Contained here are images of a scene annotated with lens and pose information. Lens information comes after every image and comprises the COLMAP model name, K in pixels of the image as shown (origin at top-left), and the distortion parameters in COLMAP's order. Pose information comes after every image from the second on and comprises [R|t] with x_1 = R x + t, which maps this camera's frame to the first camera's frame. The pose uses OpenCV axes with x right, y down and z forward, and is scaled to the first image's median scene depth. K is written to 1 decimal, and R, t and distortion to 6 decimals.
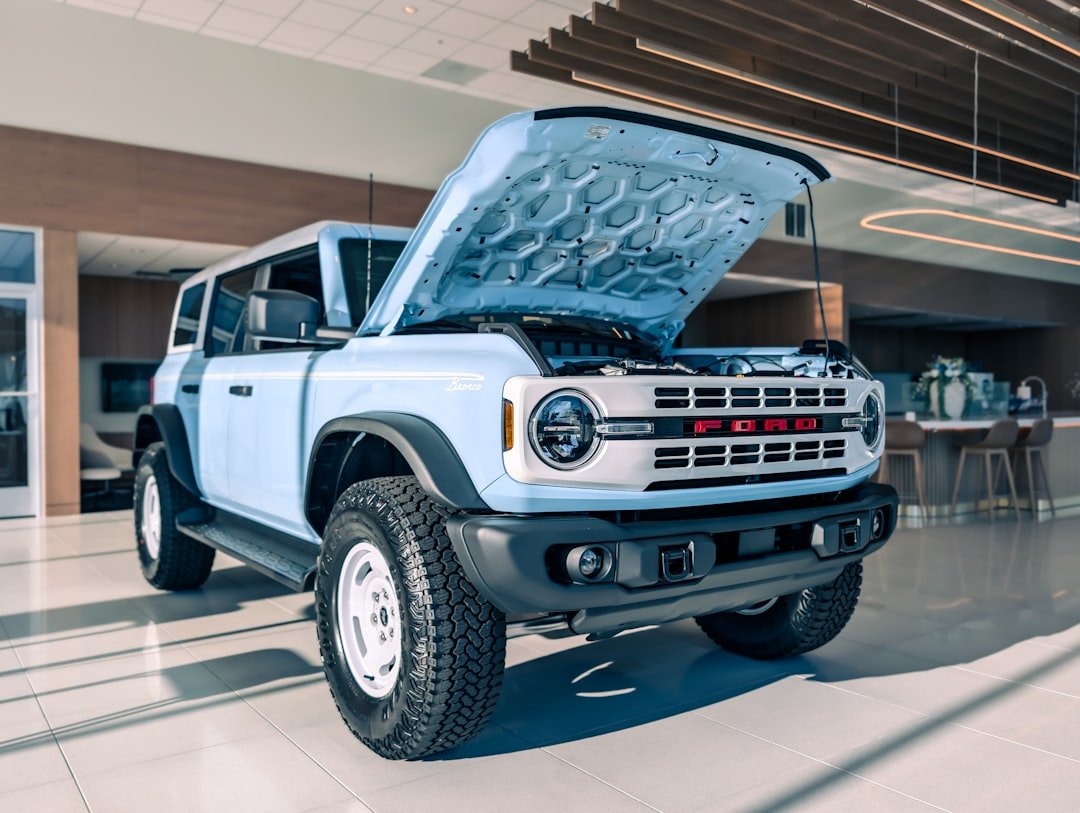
lens RADIAL K [[902.9, 0, 540.0], [0, 902.9, 406.5], [0, 0, 1]] dist [0.042172, -0.012137]
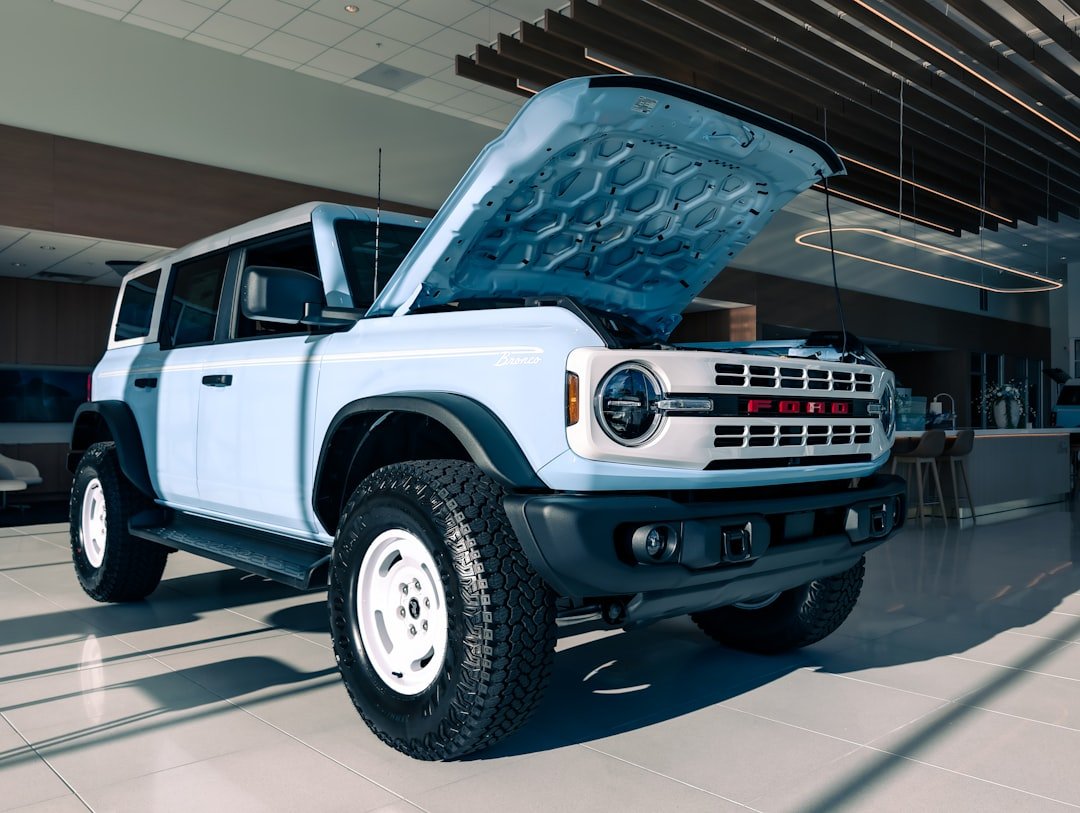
lens RADIAL K [[902.9, 0, 540.0], [0, 902.9, 406.5], [0, 0, 1]] dist [0.042172, -0.012137]
pose [[0.993325, 0.007918, 0.115077, -0.136471], [-0.004970, 0.999653, -0.025882, 0.041165], [-0.115242, 0.025138, 0.993019, 0.042265]]
